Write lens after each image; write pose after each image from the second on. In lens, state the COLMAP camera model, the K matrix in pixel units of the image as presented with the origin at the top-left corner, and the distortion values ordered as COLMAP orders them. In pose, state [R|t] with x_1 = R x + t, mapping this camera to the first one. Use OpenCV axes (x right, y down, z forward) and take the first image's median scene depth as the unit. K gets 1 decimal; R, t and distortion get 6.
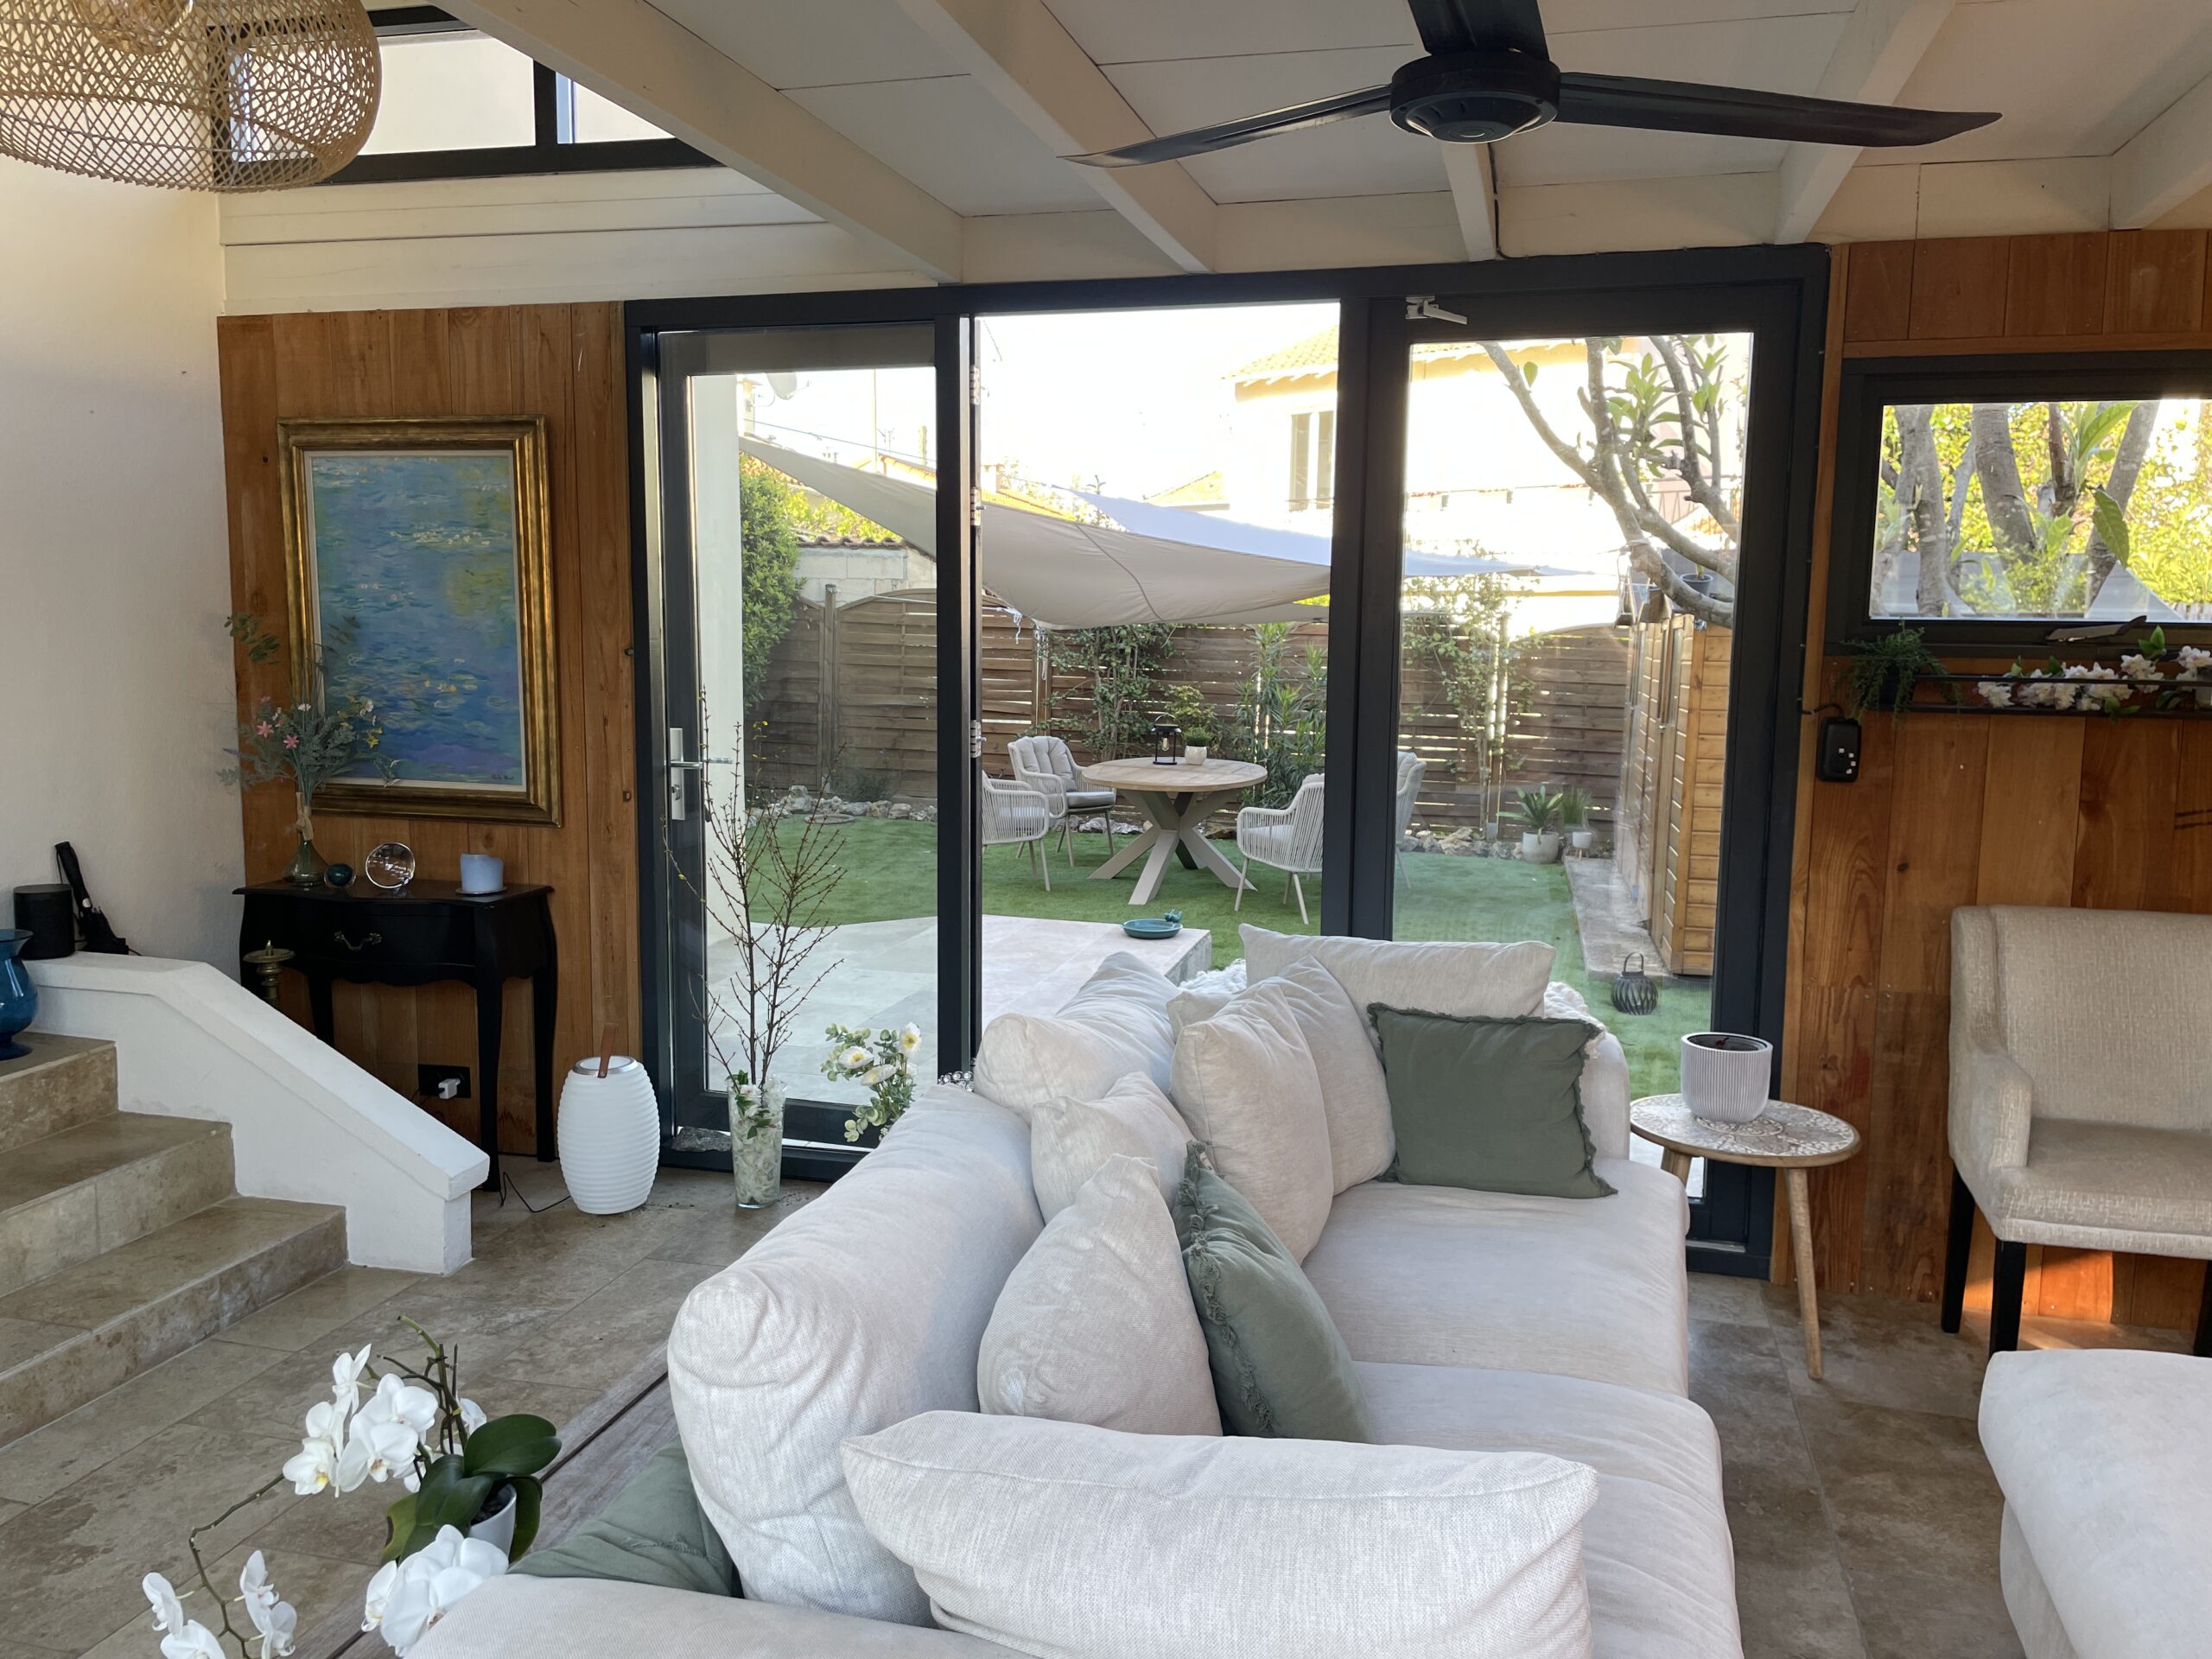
lens RADIAL K [[1705.8, 0, 1109.5], [0, 1705.8, 834.4], [0, 0, 1]] dist [0.092643, -0.008893]
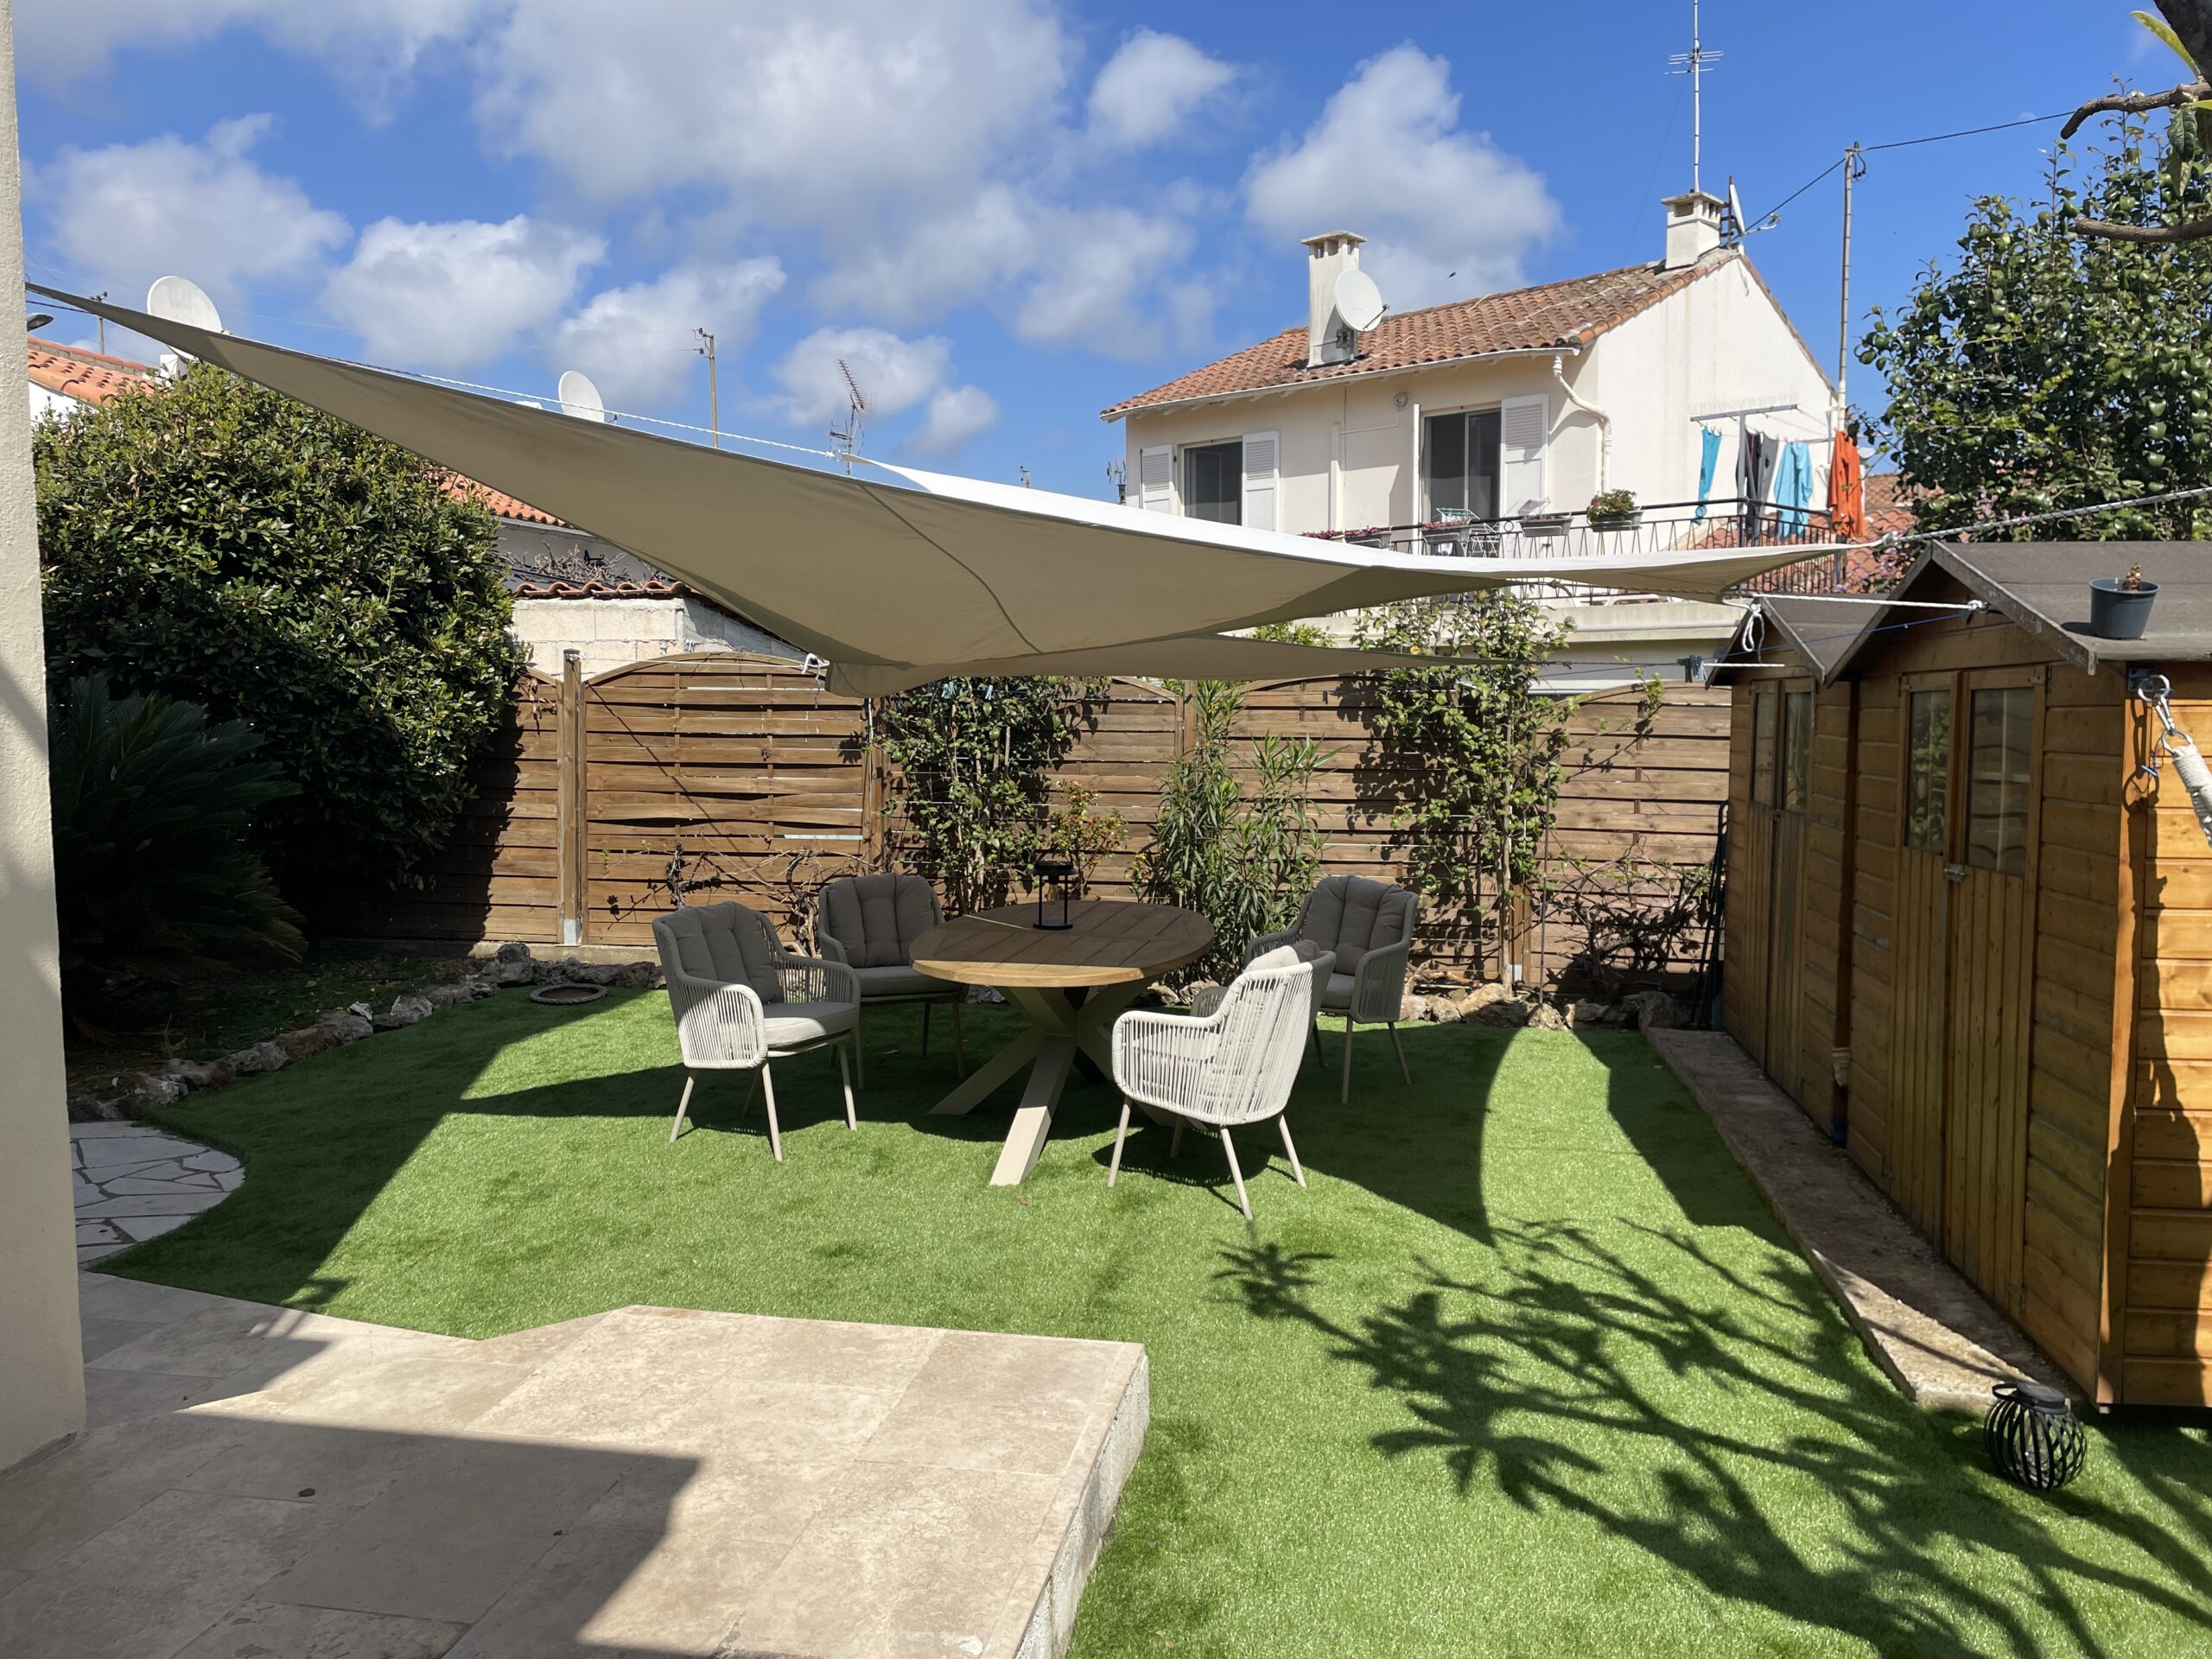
lens RADIAL K [[1705.8, 0, 1105.5], [0, 1705.8, 832.0], [0, 0, 1]] dist [0.092643, -0.008893]
pose [[0.998148, -0.024146, 0.055826, 0.013690], [0.026973, 0.998362, -0.050455, -0.030172], [-0.054517, 0.051867, 0.997165, 0.290220]]
